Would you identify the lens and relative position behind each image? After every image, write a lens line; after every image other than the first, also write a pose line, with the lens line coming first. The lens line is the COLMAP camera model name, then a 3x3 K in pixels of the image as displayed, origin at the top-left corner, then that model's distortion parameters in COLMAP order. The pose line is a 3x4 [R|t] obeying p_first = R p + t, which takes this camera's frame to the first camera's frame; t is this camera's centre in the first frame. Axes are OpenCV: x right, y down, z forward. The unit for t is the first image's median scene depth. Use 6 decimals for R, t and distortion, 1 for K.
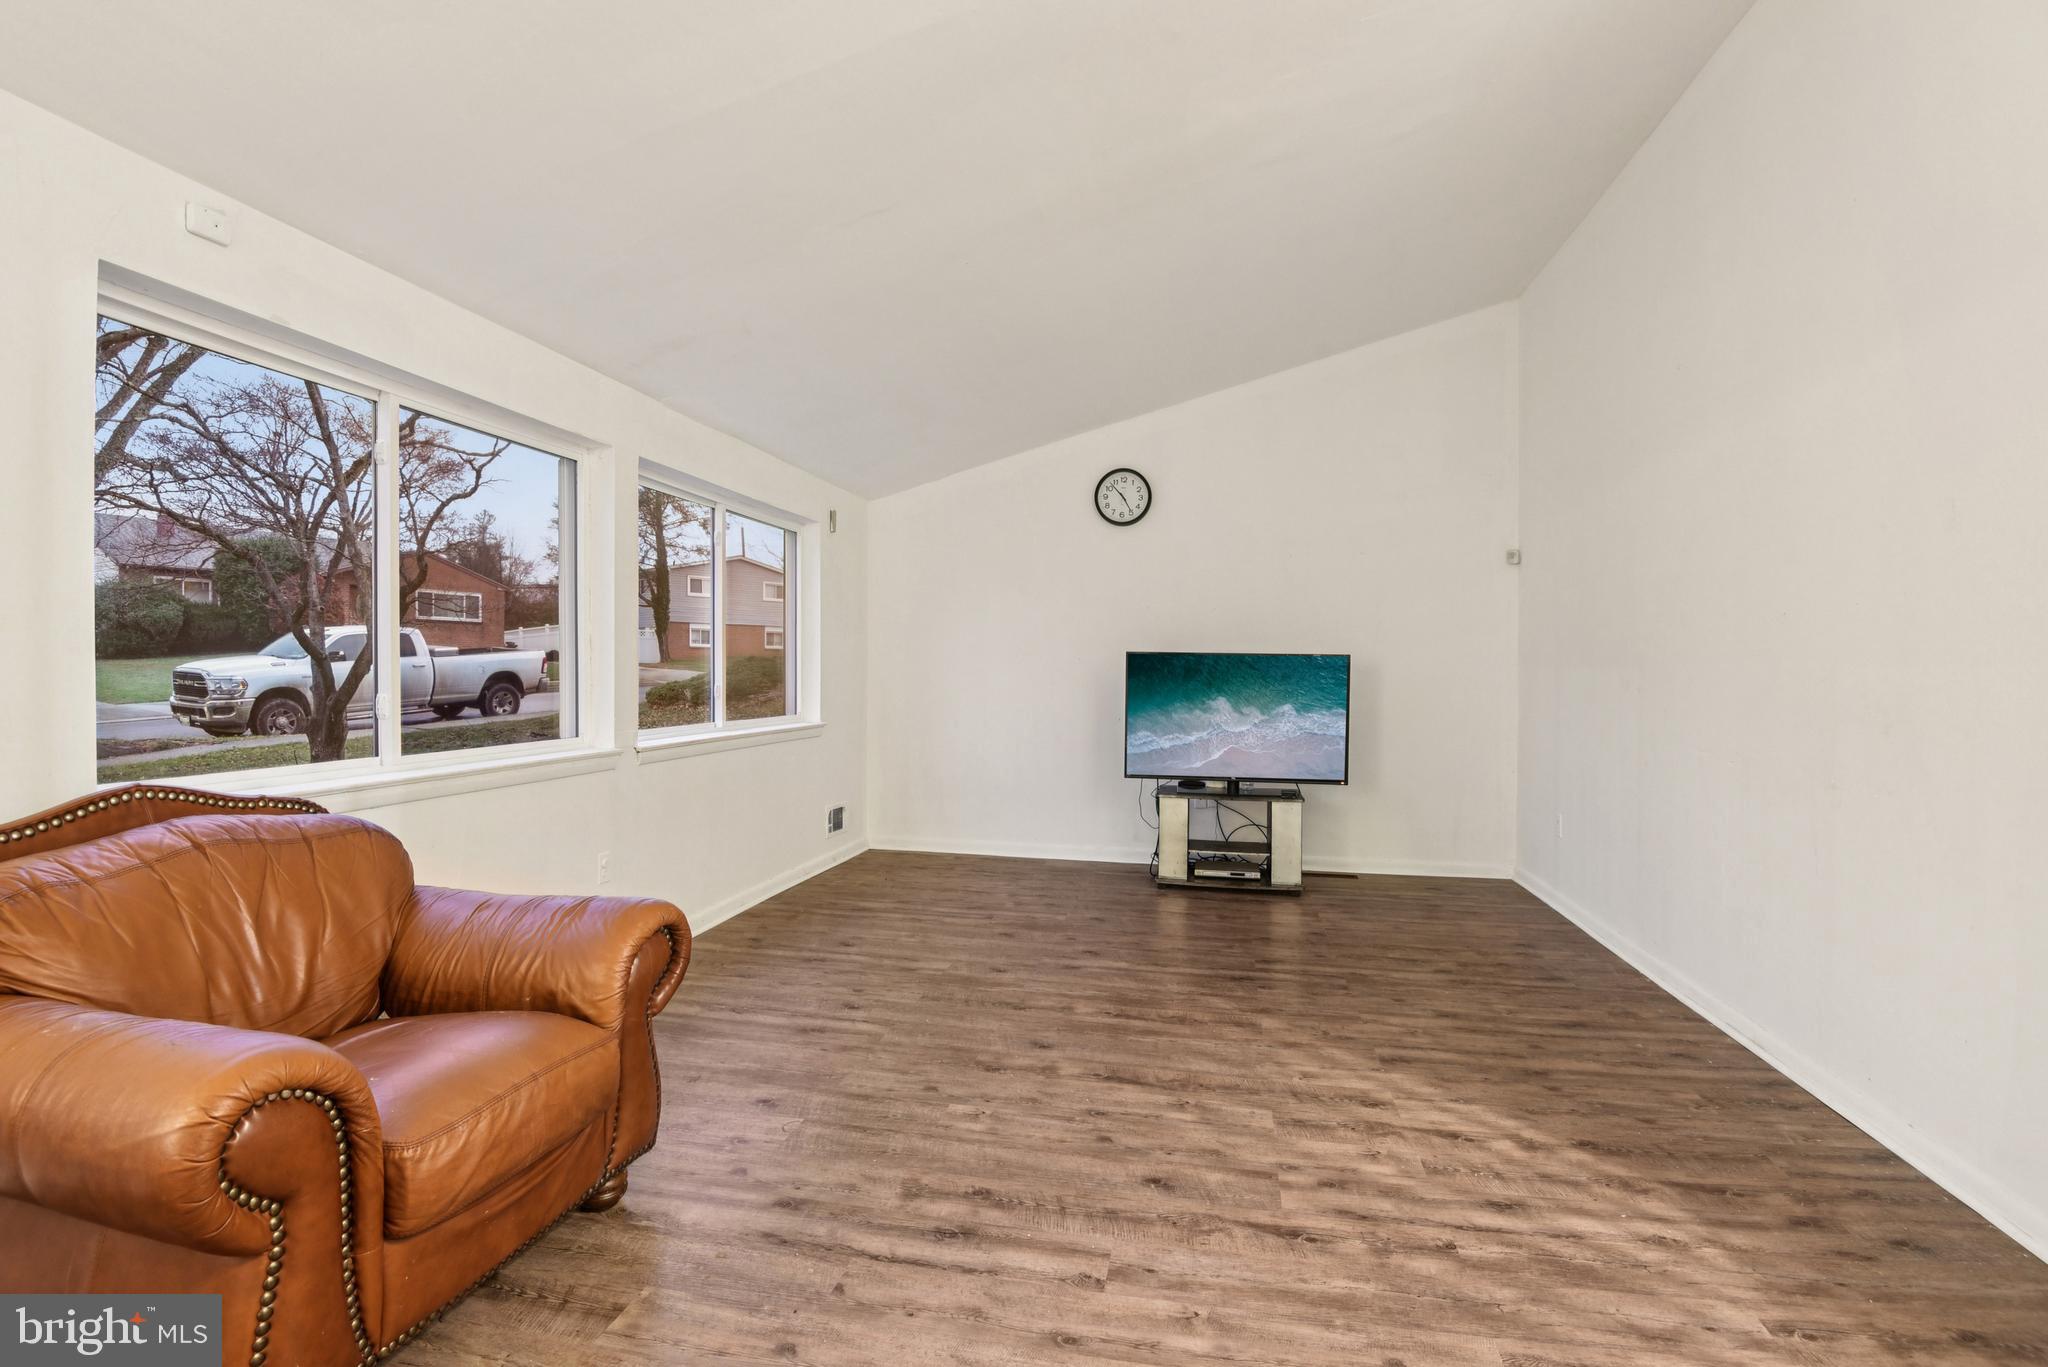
lens RADIAL K [[967.7, 0, 1014.2], [0, 967.7, 693.0], [0, 0, 1]] dist [-0.002475, -0.021050]
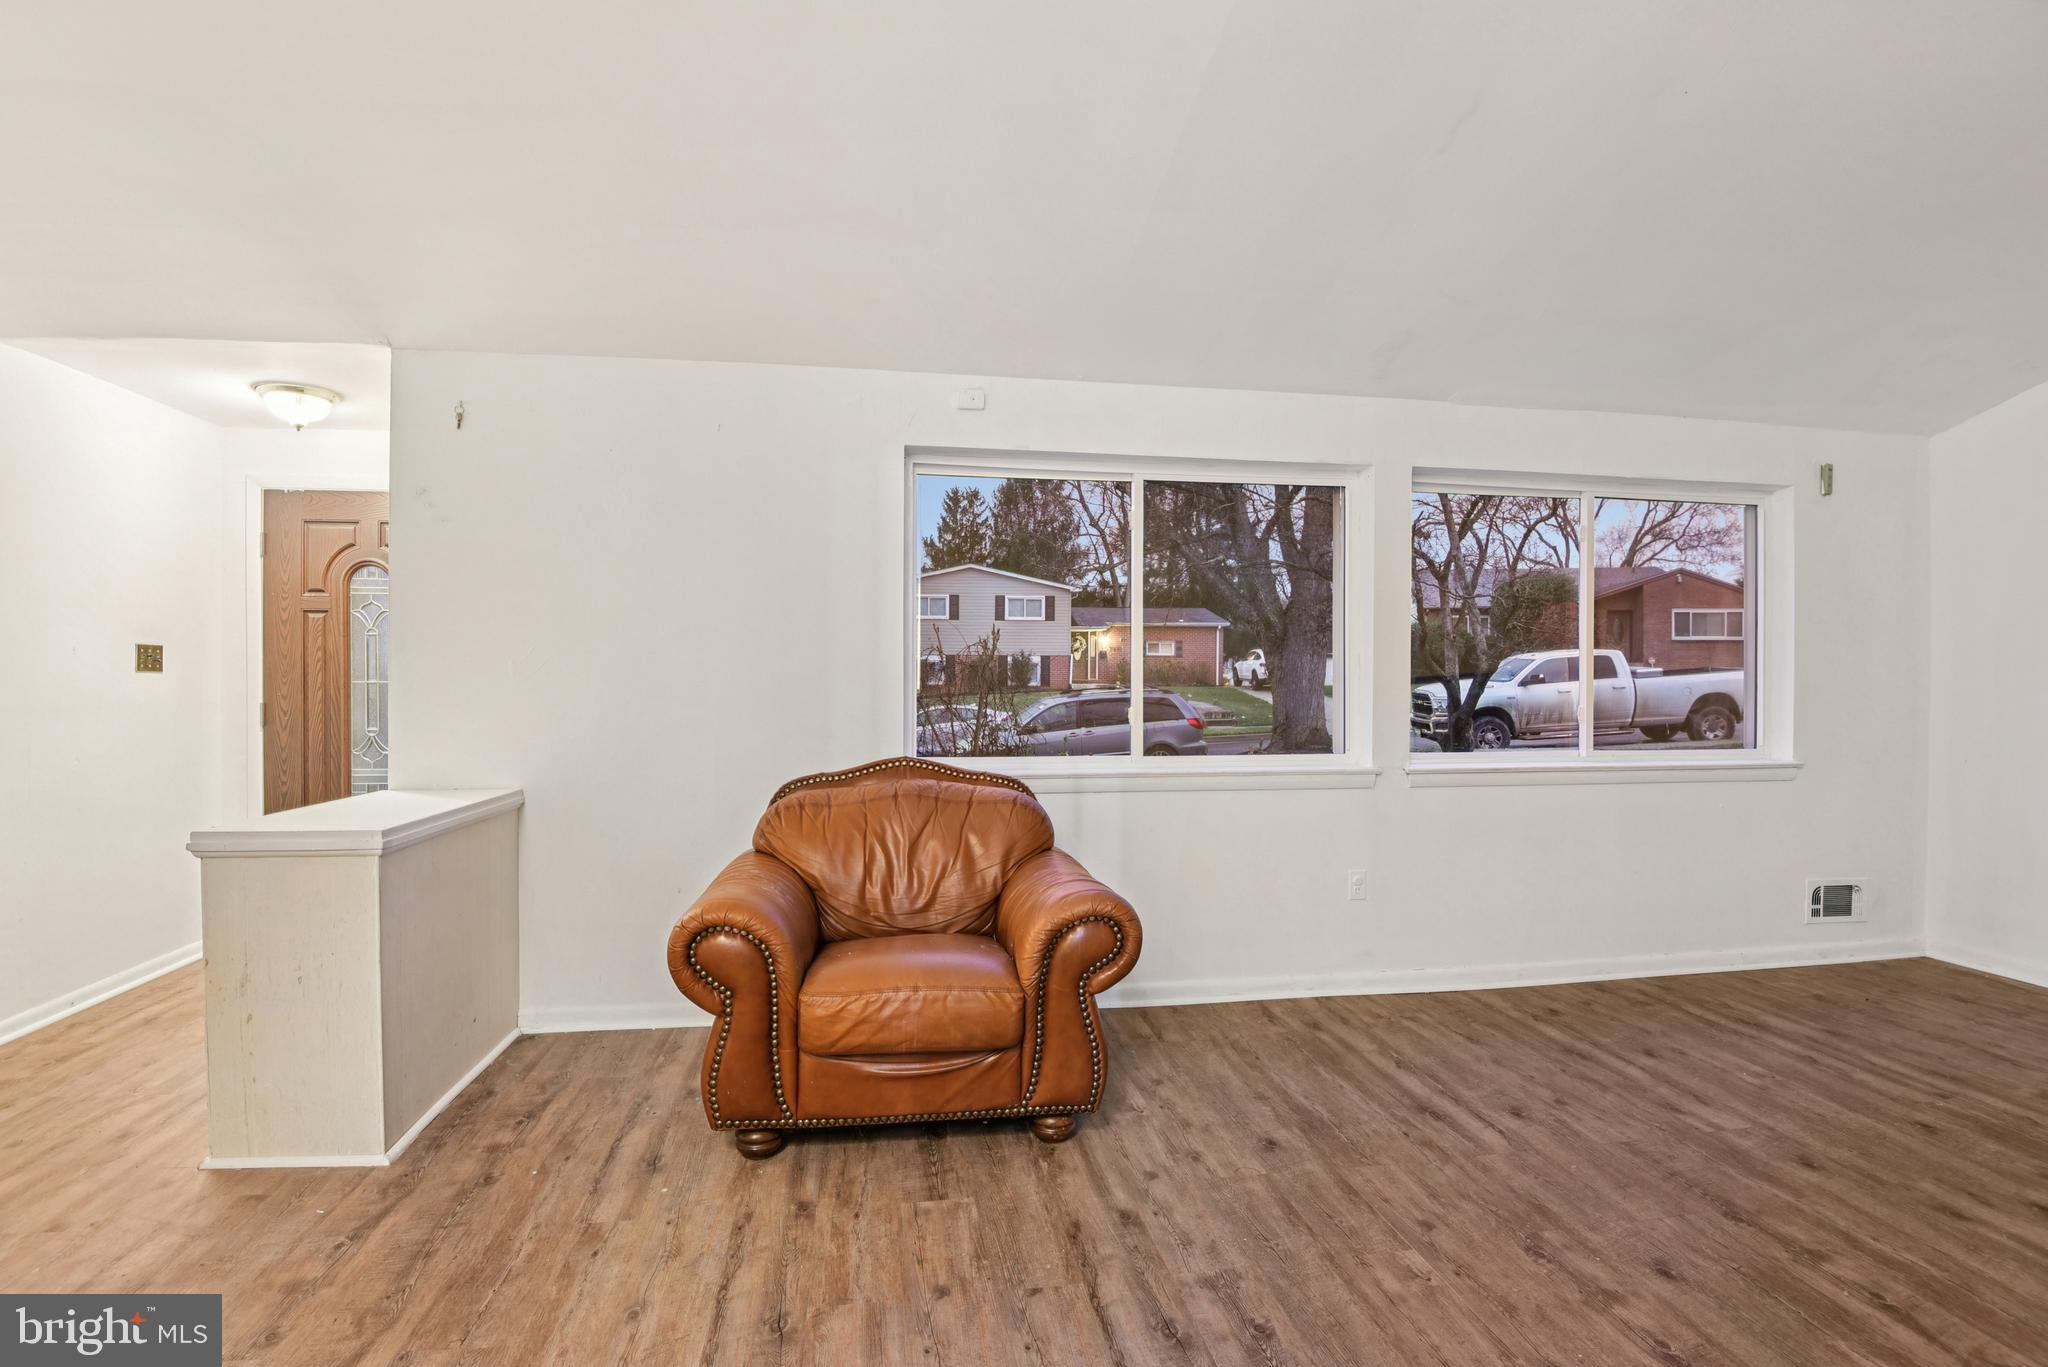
lens RADIAL K [[958.2, 0, 1015.4], [0, 958.2, 712.0], [0, 0, 1]] dist [-0.003276, -0.020702]
pose [[0.357358, 0.017143, -0.933810, 0.385932], [-0.020307, 0.999738, 0.010582, -0.002270], [0.933747, 0.015181, 0.357612, 0.317350]]
